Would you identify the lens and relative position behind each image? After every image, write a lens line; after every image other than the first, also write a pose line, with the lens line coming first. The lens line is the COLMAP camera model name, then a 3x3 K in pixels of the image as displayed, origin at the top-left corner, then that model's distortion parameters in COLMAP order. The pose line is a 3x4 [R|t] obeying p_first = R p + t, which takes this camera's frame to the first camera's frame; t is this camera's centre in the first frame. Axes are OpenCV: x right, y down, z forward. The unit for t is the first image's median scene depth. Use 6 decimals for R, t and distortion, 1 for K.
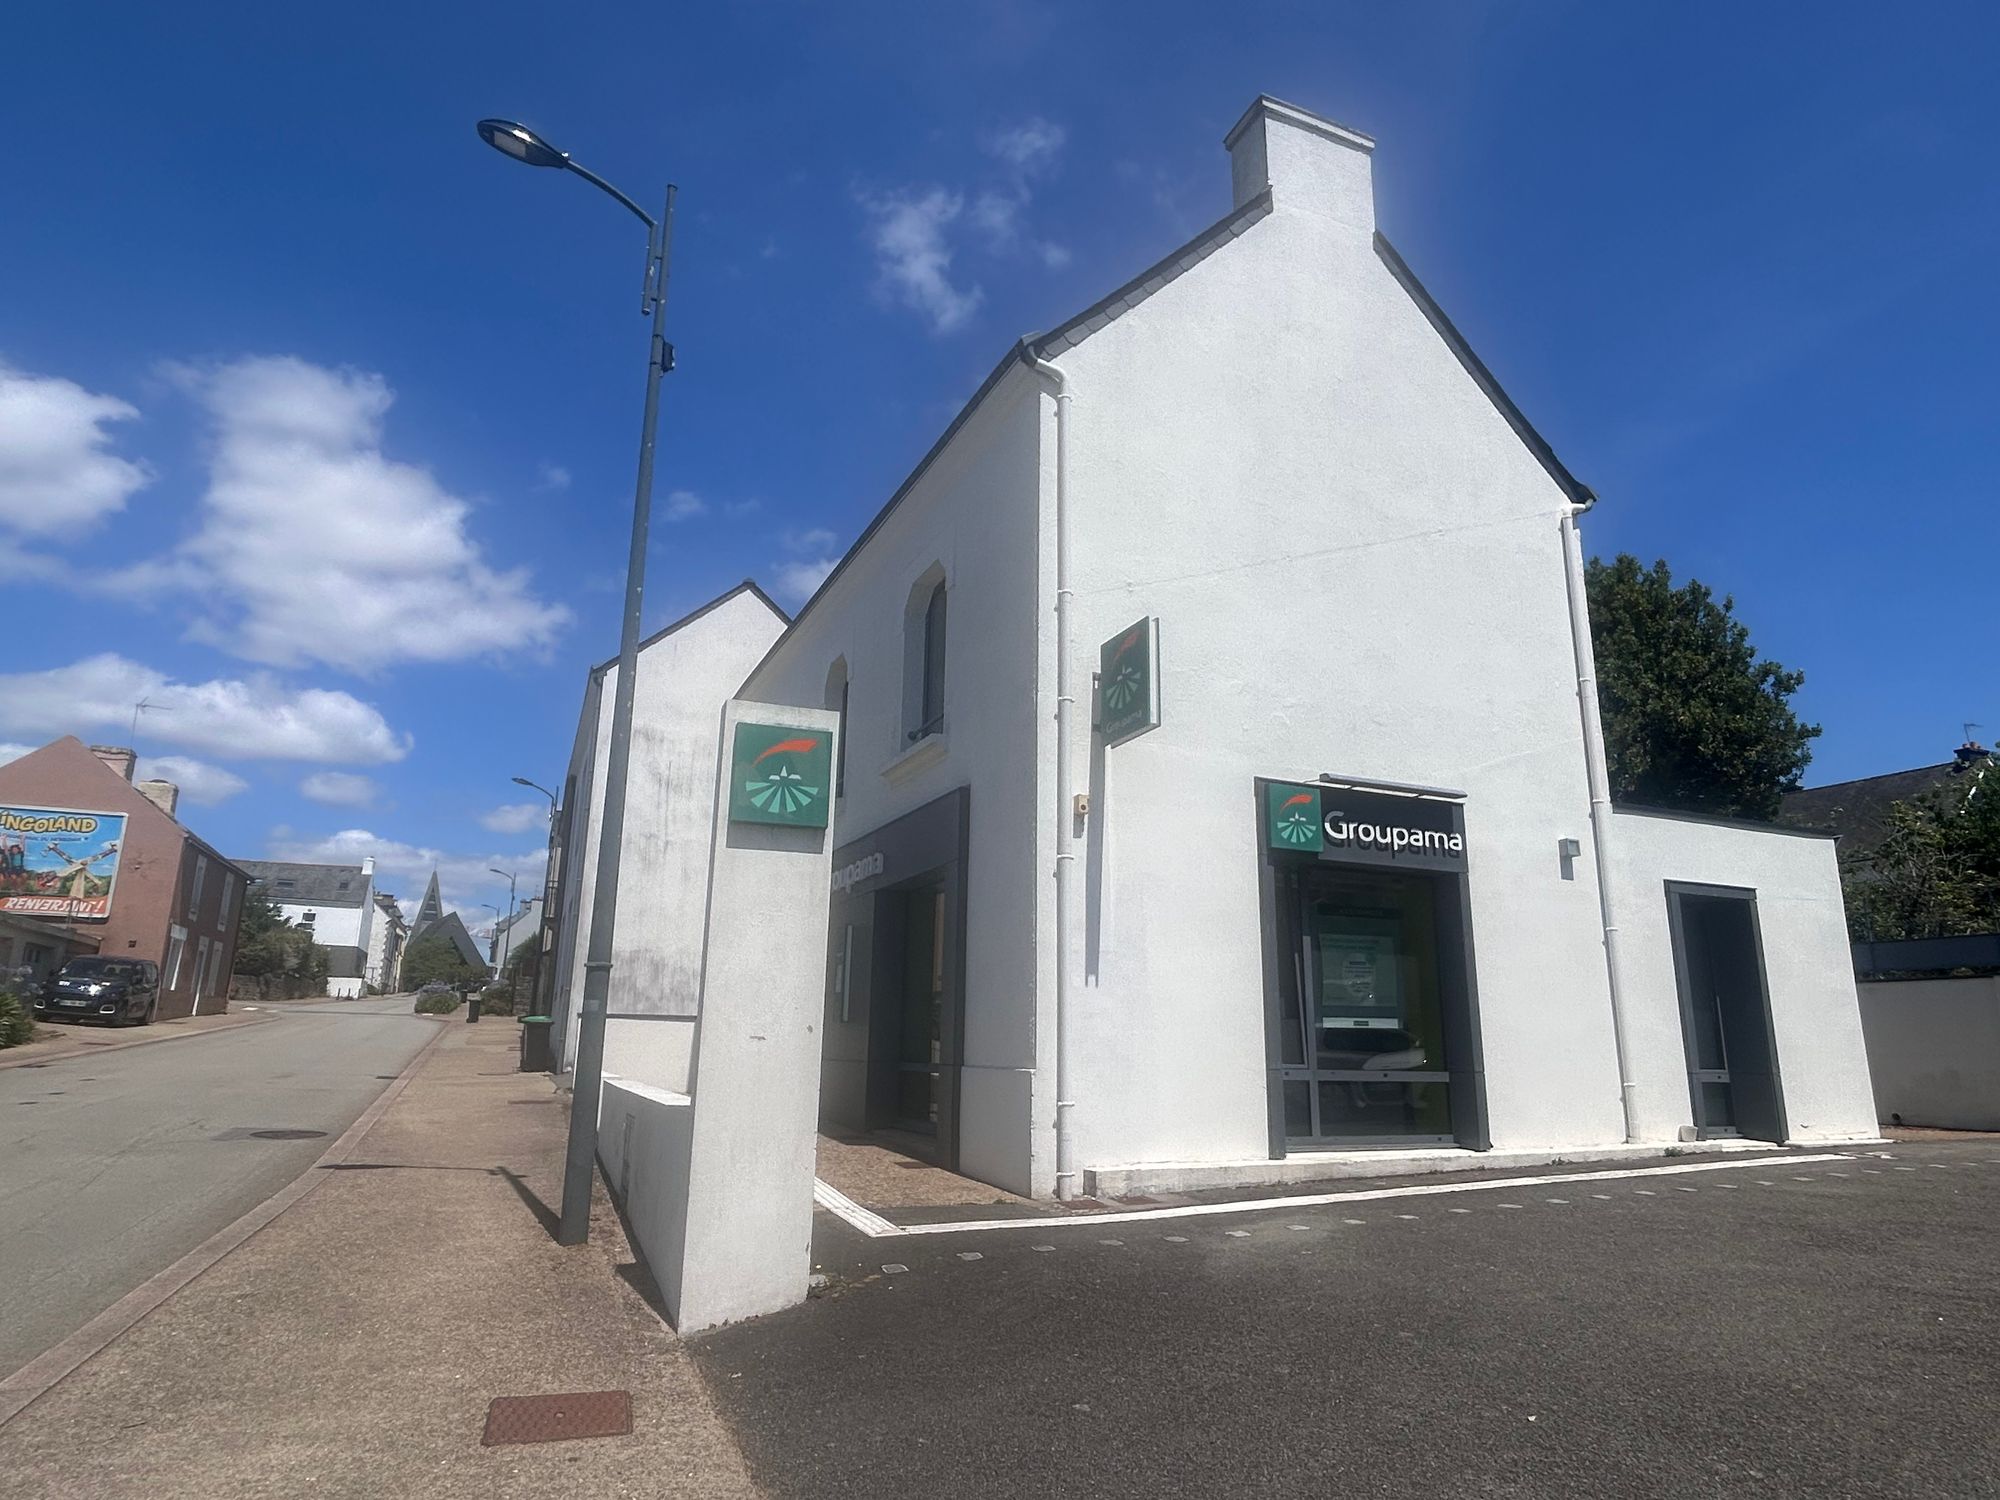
lens RADIAL K [[1193.9, 0, 1001.9], [0, 1193.9, 761.1], [0, 0, 1]] dist [-0.002564, 0.002900]
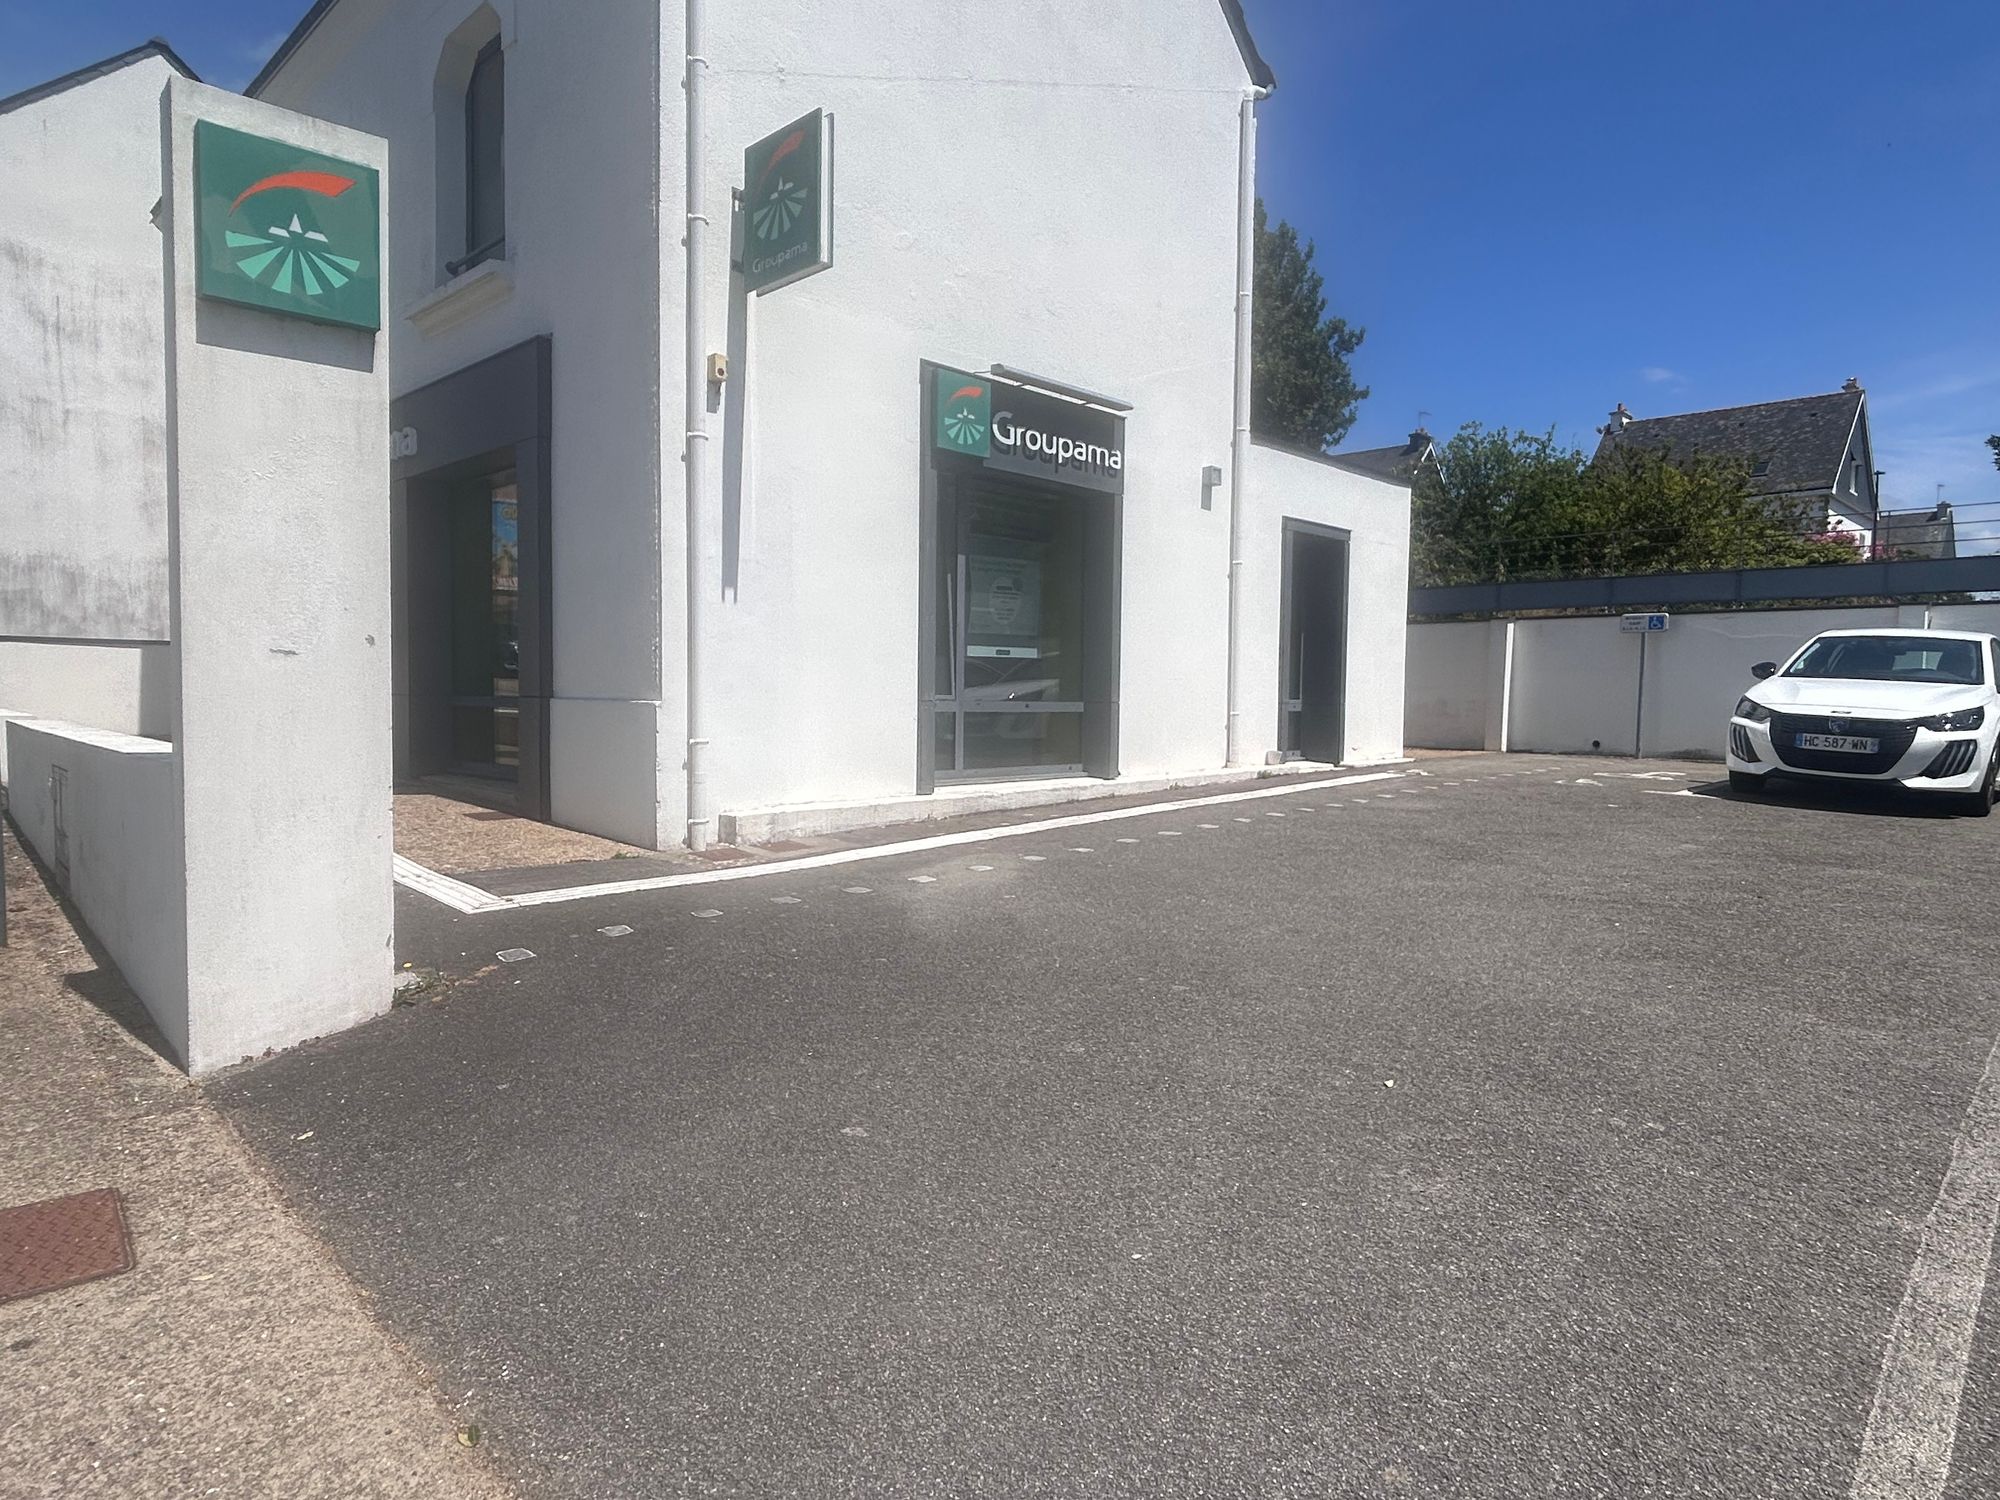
lens RADIAL K [[1193.9, 0, 1001.9], [0, 1193.9, 761.1], [0, 0, 1]] dist [-0.002564, 0.002900]
pose [[0.928063, -0.023408, 0.371688, -0.055531], [-0.087372, 0.956484, 0.278395, 0.048109], [-0.362030, -0.290843, 0.885632, 0.173419]]
